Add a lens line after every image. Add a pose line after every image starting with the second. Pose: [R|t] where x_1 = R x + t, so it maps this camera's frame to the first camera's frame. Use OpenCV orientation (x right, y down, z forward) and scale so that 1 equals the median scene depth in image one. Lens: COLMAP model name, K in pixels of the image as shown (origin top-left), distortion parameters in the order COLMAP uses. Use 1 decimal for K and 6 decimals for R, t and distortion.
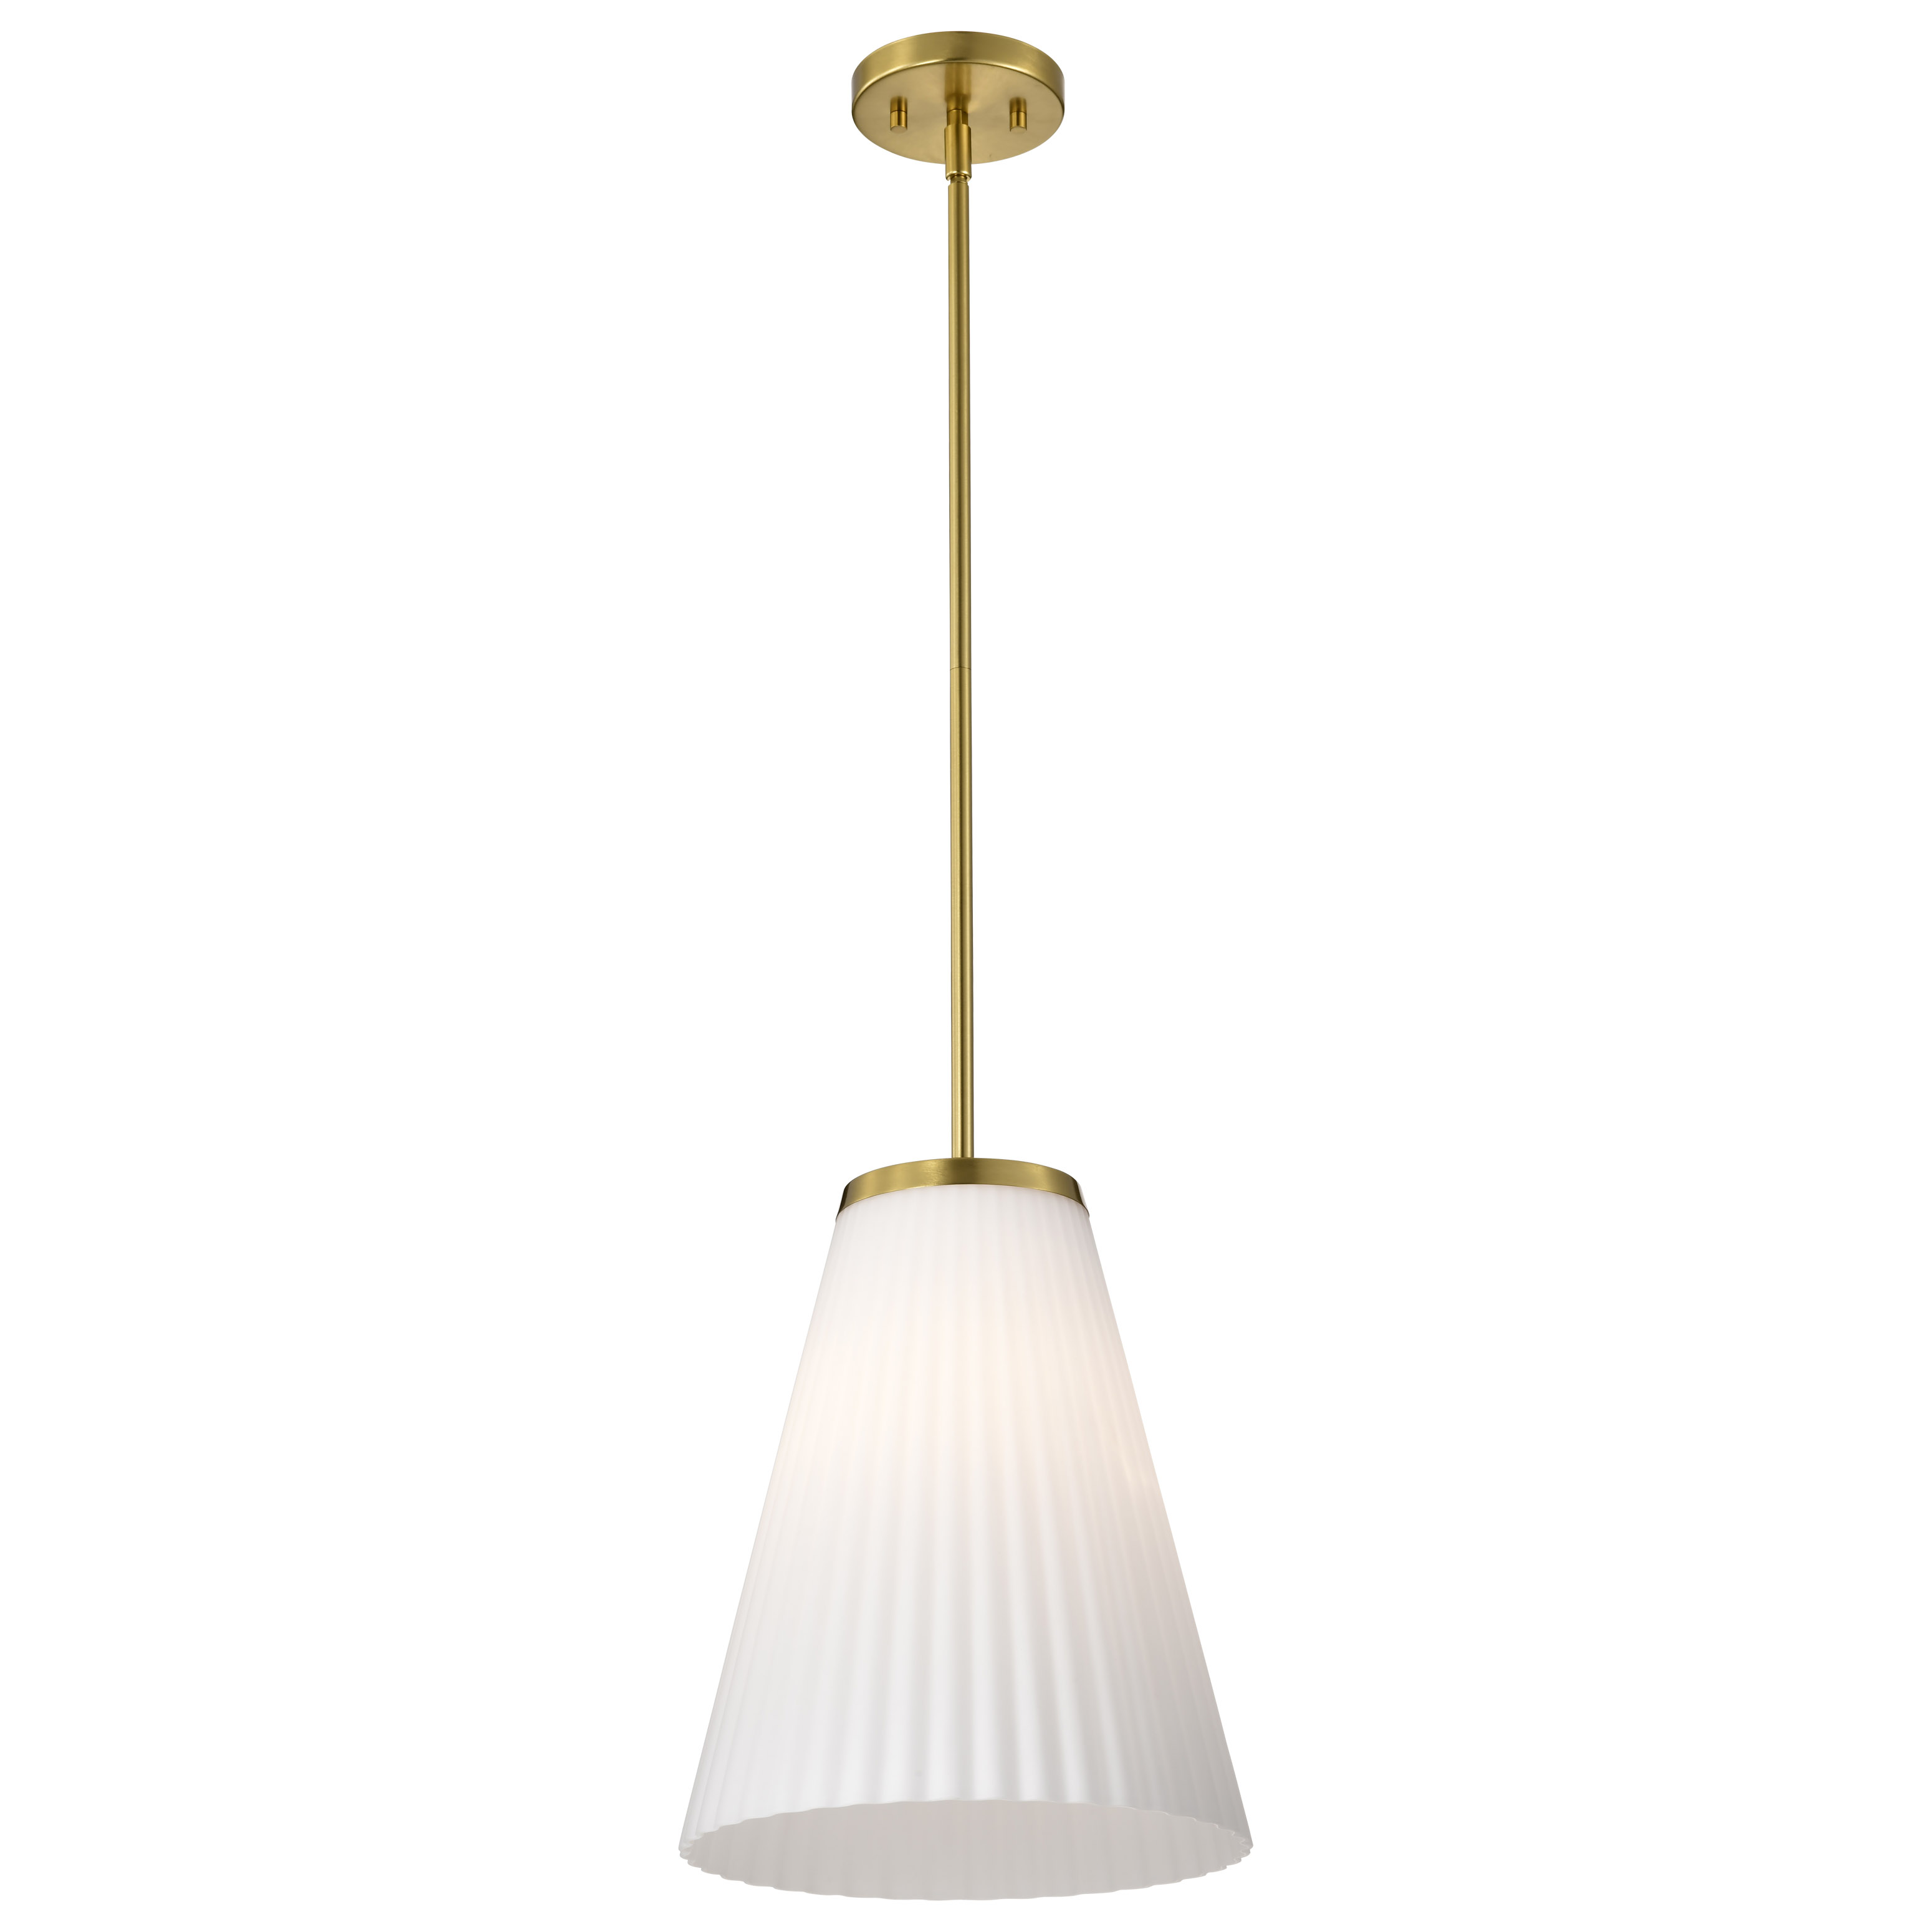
lens RADIAL K [[6985.8, 0, 966.0], [0, 6985.8, 966.0], [0, 0, 1]] dist [-0.066337, -0.811225]
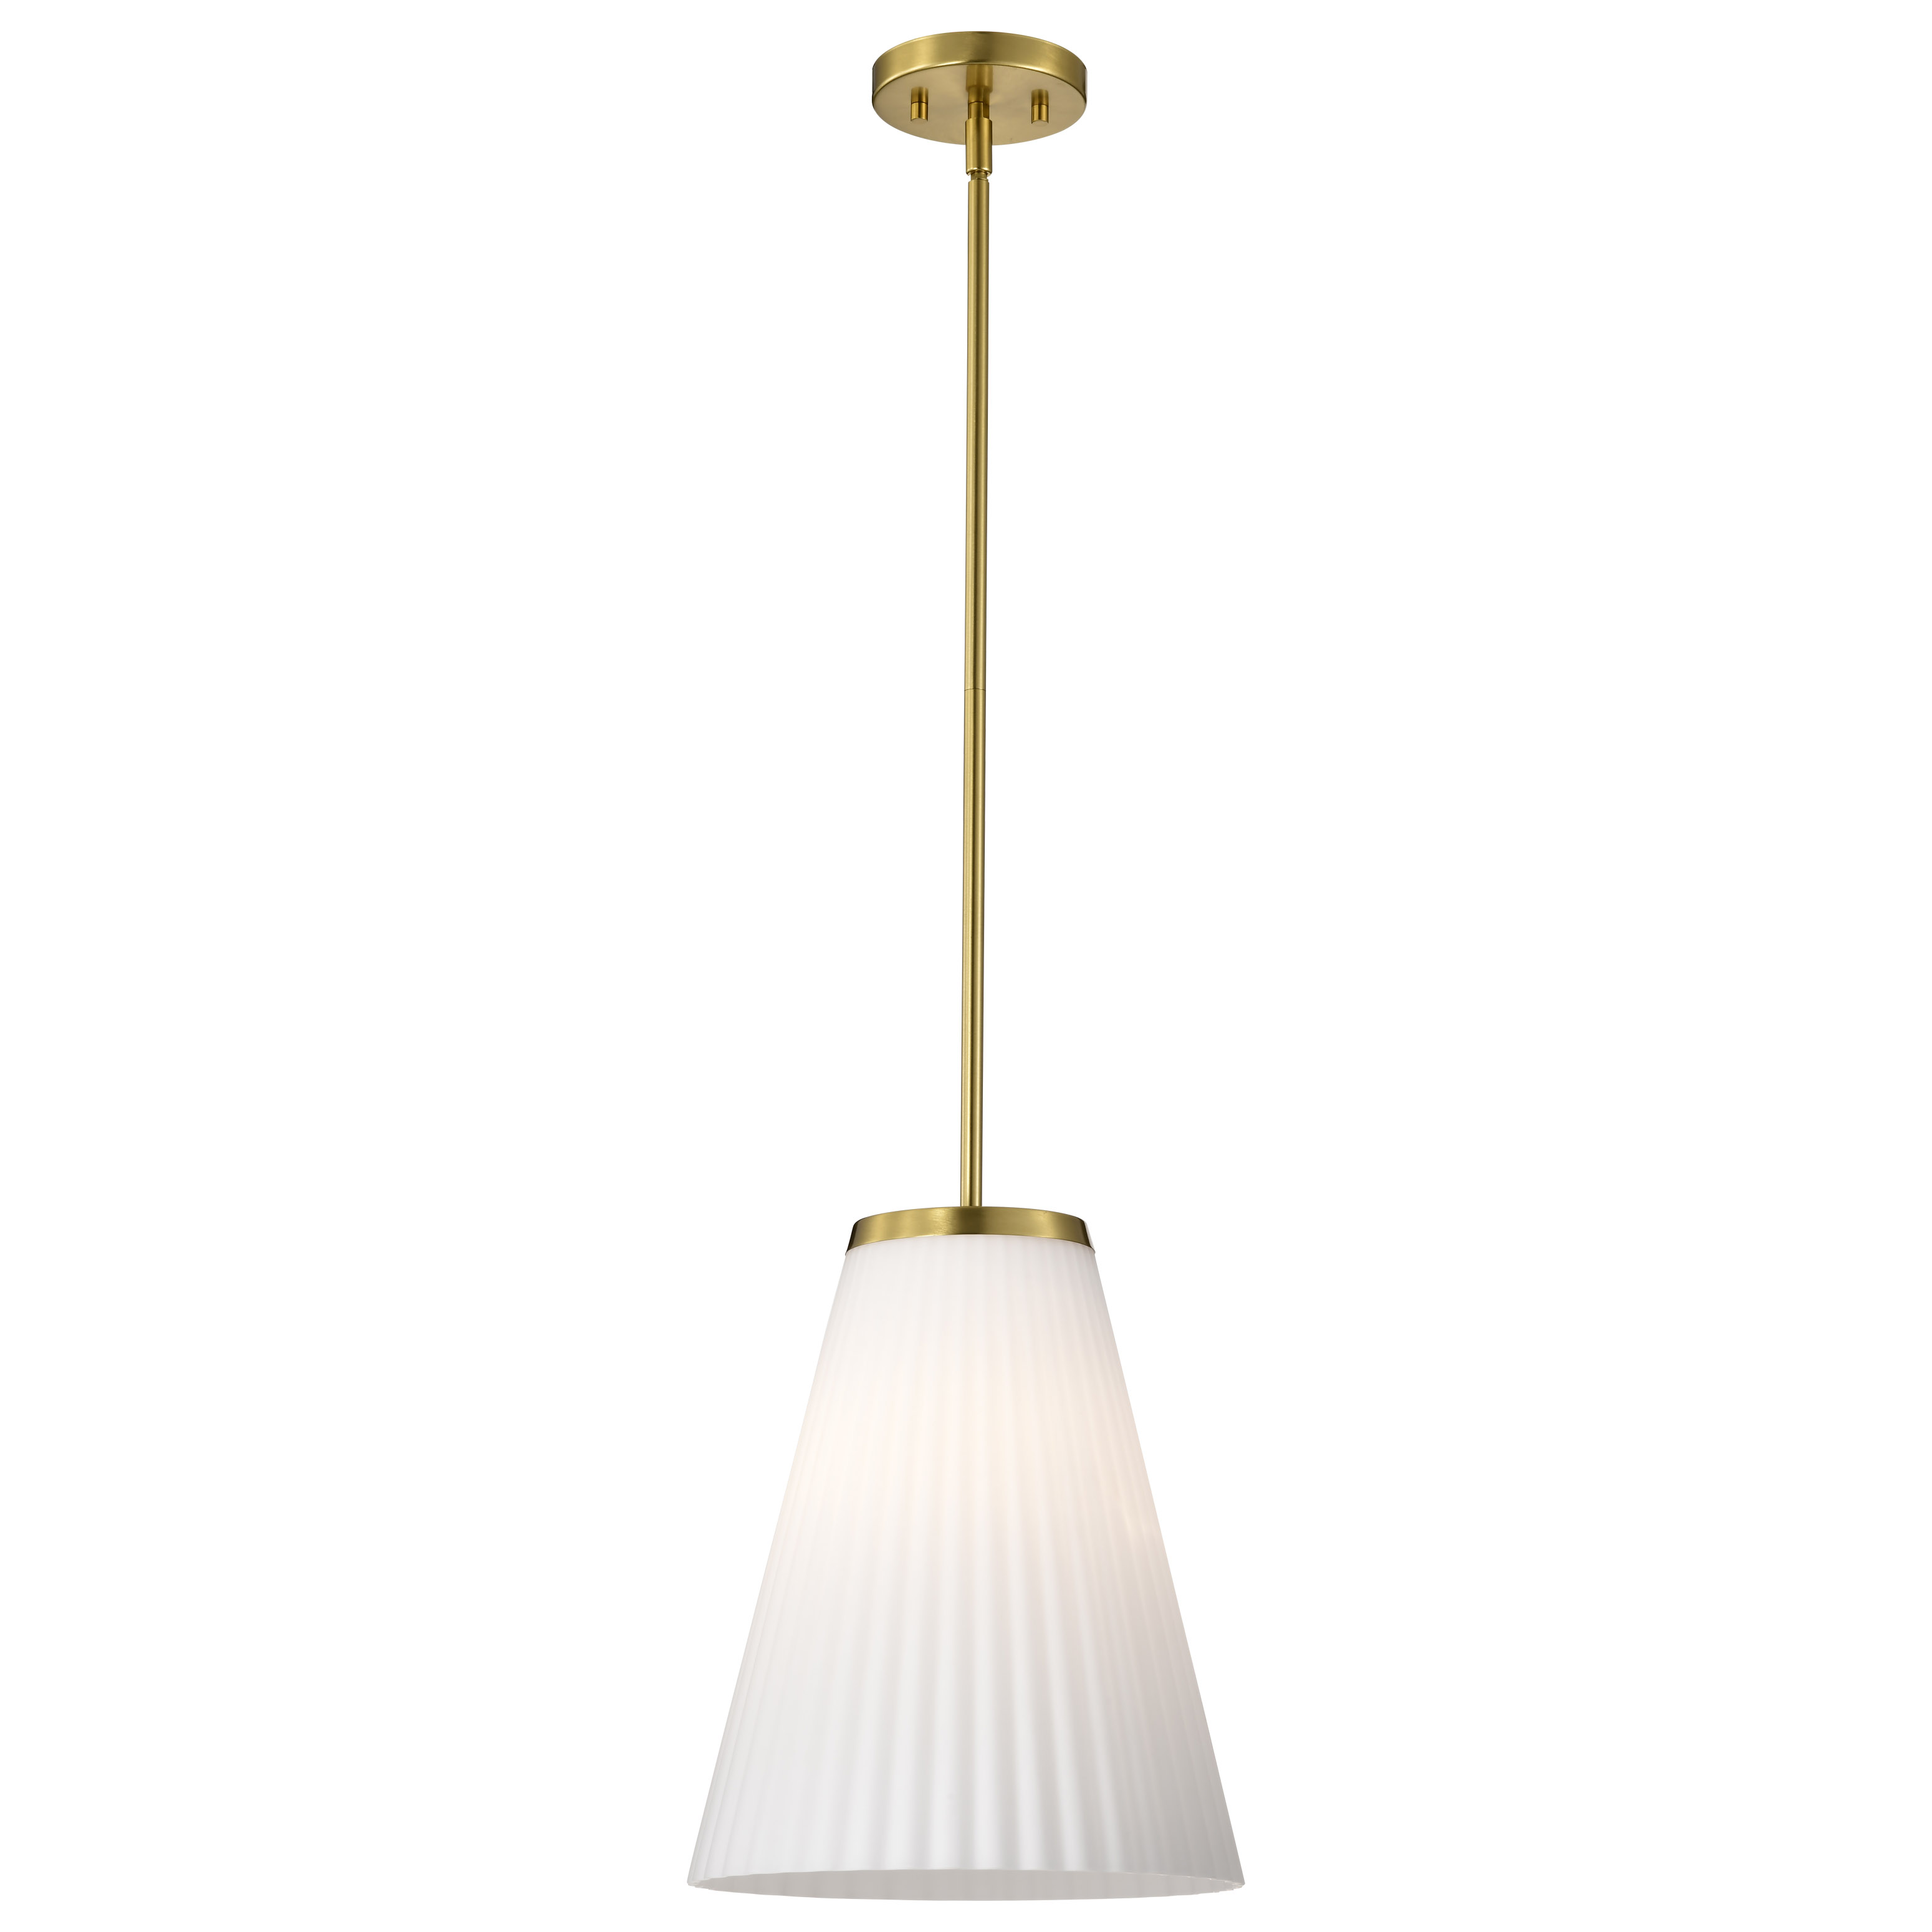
lens RADIAL K [[6985.8, 0, 966.0], [0, 6985.8, 966.0], [0, 0, 1]] dist [-0.066337, -0.811225]
pose [[0.999926, 0.012123, -0.000904, -0.000649], [-0.011864, 0.989407, 0.144682, -0.145511], [0.002648, -0.144661, 0.989478, 0.004726]]
